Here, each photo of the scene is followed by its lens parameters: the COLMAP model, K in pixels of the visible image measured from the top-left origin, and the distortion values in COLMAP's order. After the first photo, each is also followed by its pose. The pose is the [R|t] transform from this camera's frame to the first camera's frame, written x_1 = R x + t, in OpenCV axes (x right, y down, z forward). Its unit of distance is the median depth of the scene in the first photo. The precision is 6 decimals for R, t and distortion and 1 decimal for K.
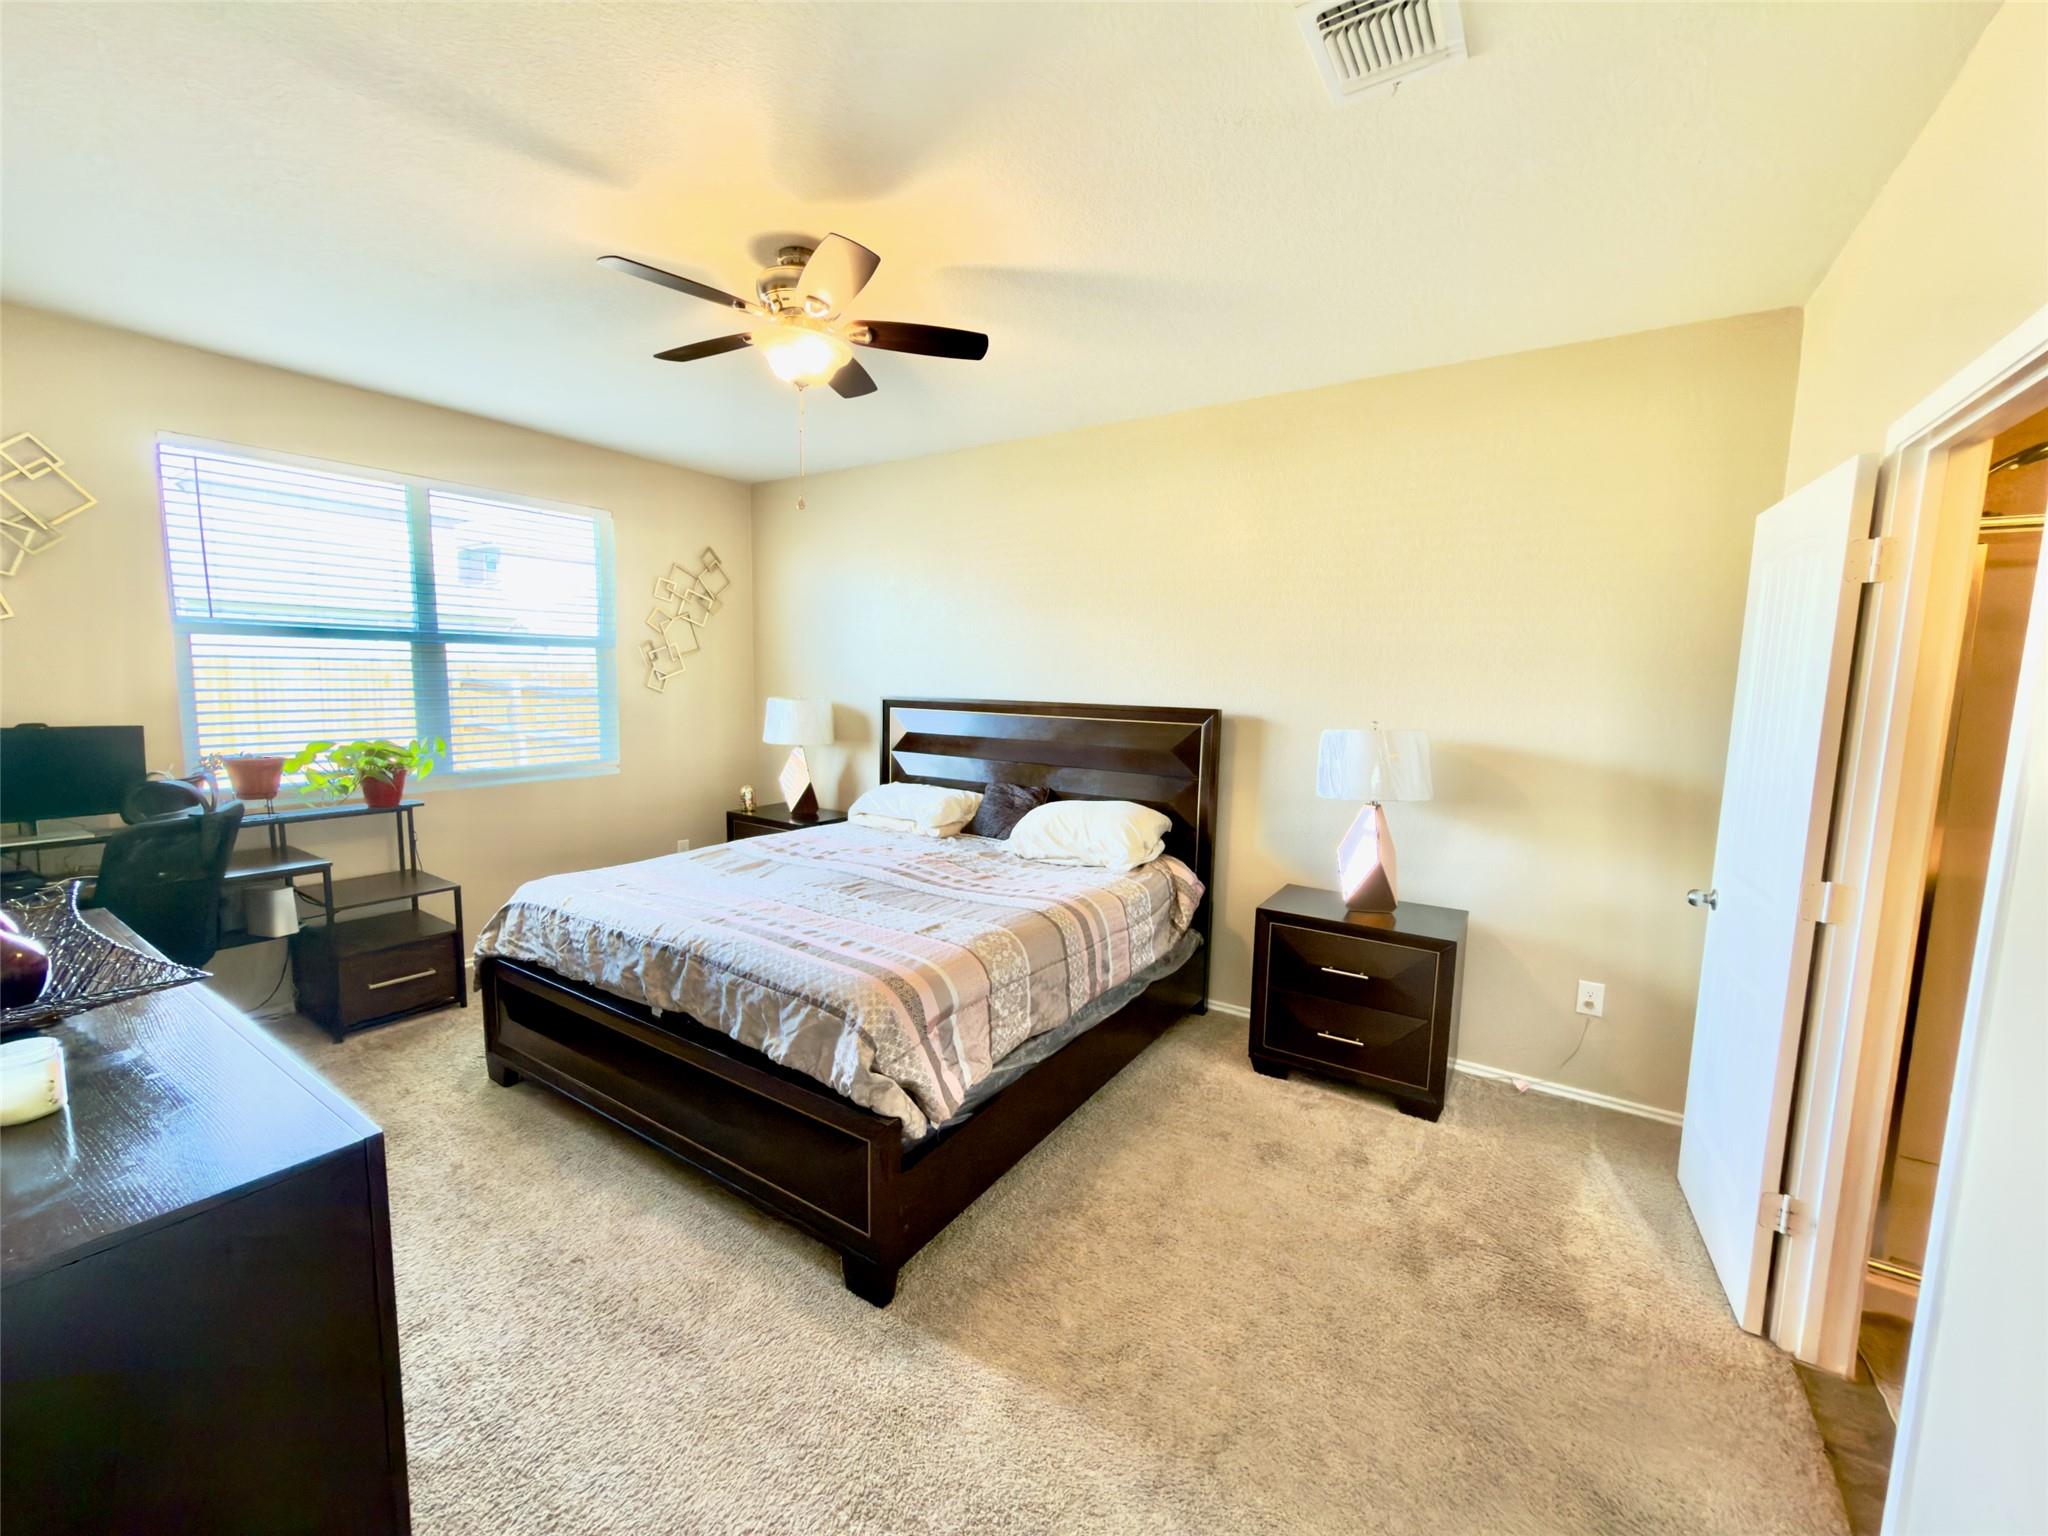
lens RADIAL K [[820.8, 0, 1012.4], [0, 820.8, 767.3], [0, 0, 1]] dist [0.009581, 0.000201]
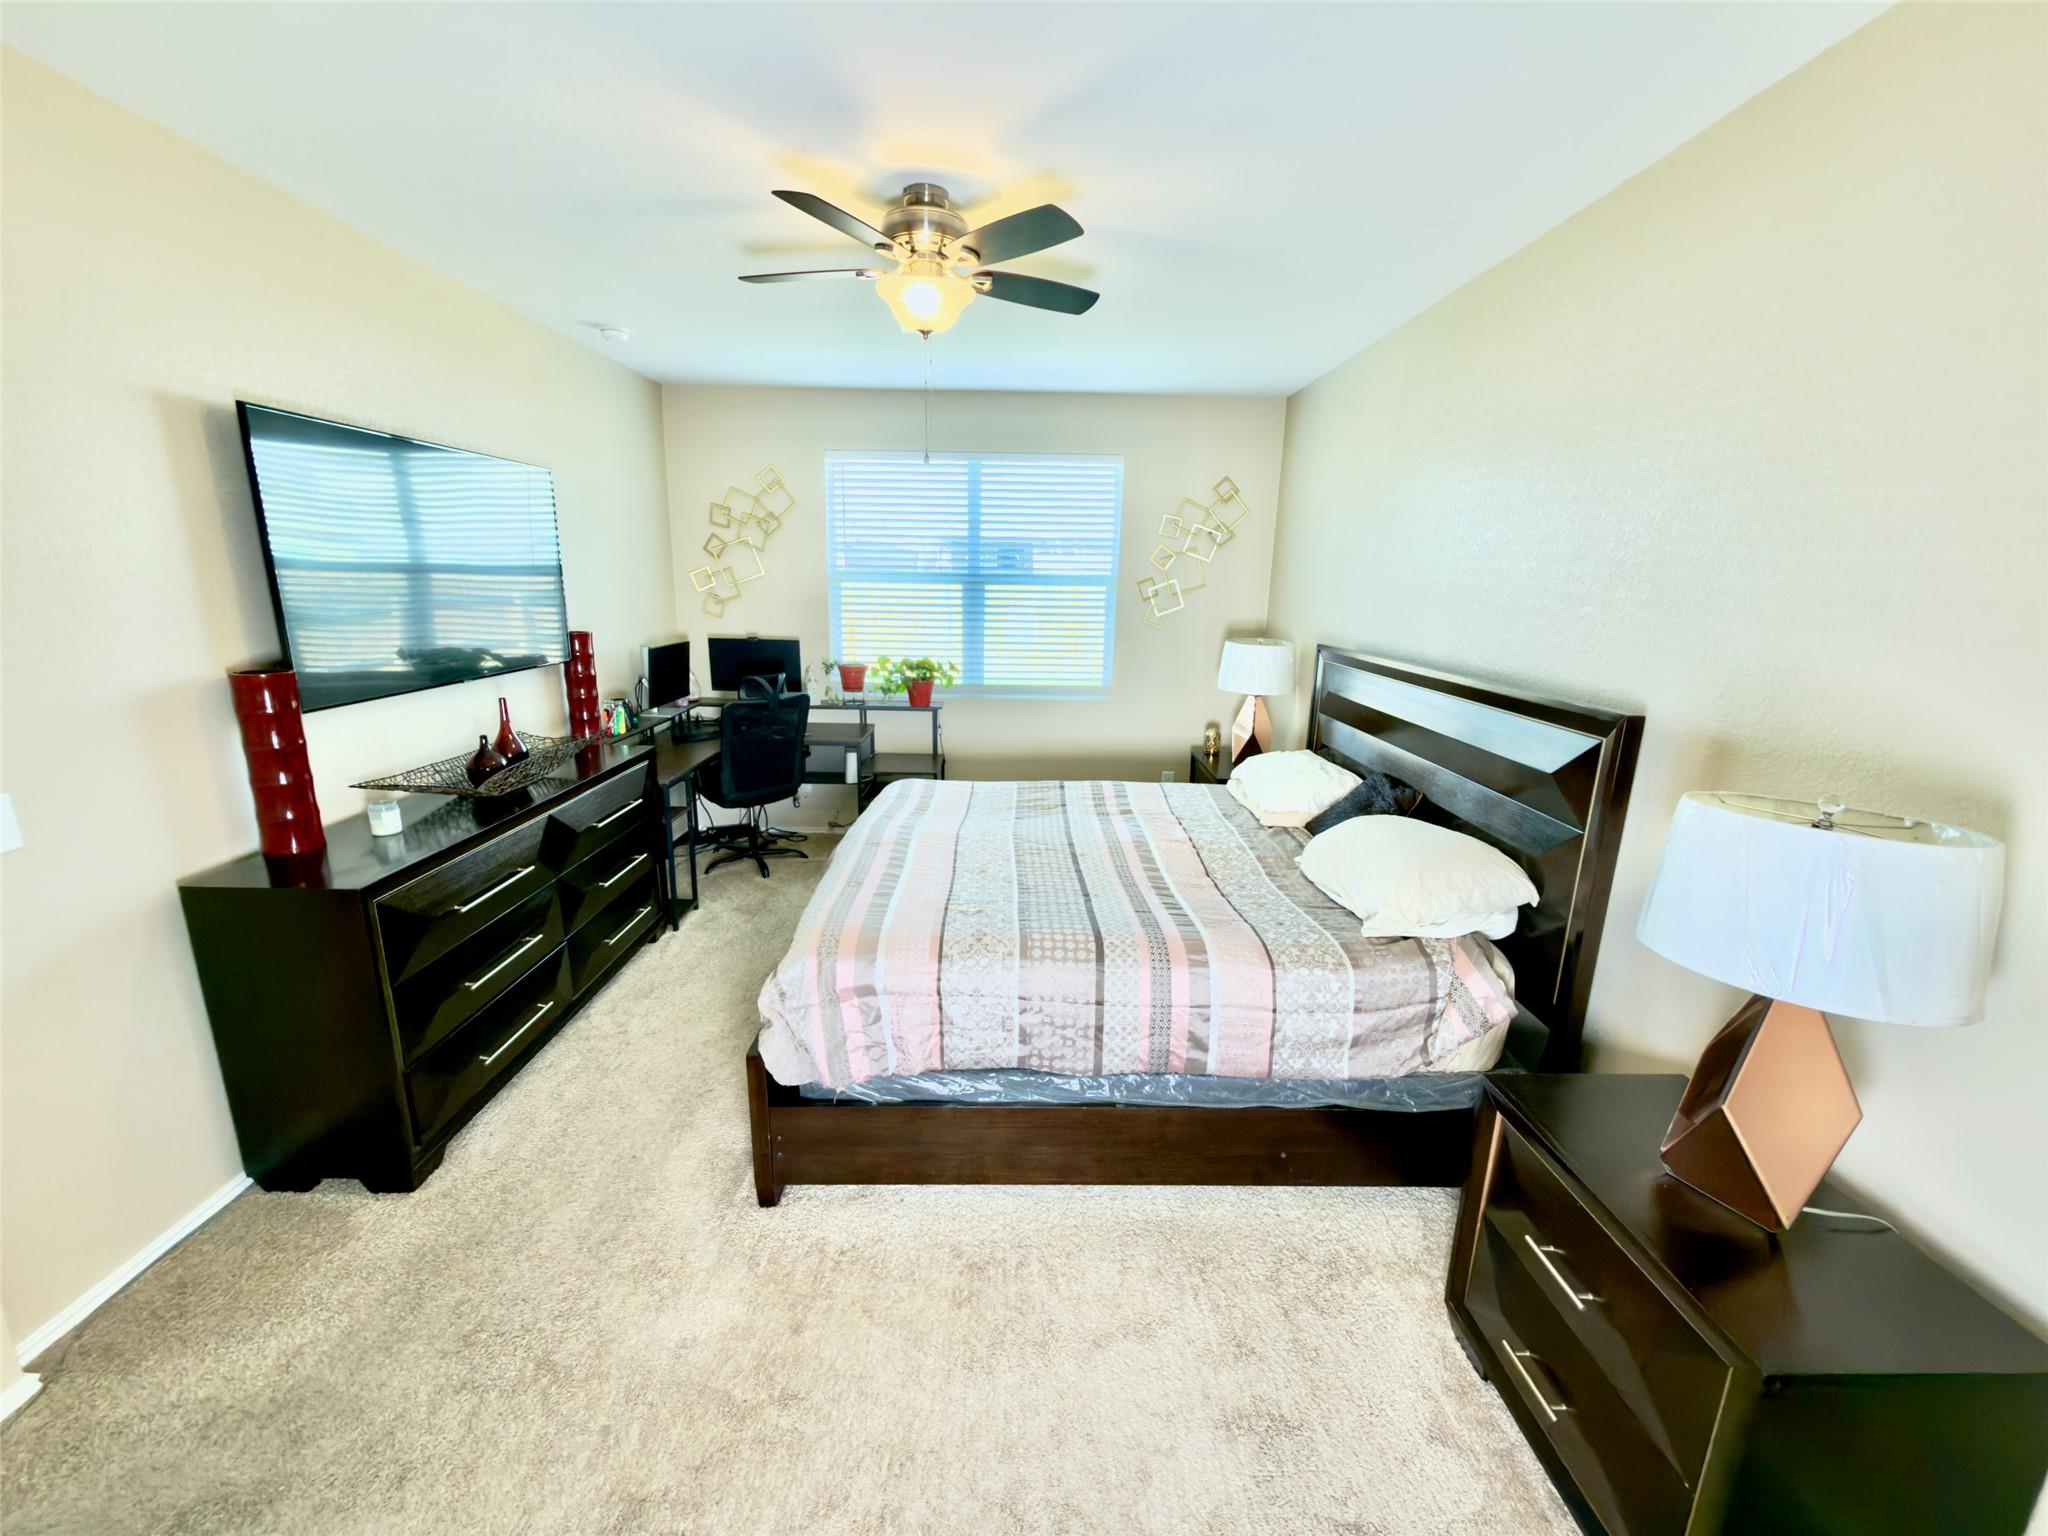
lens RADIAL K [[820.8, 0, 1016.2], [0, 820.8, 767.1], [0, 0, 1]] dist [0.009581, 0.000201]
pose [[0.566570, 0.183853, -0.803241, 0.561276], [-0.104613, 0.982952, 0.151198, -0.095655], [0.817346, -0.001635, 0.576145, 0.429256]]
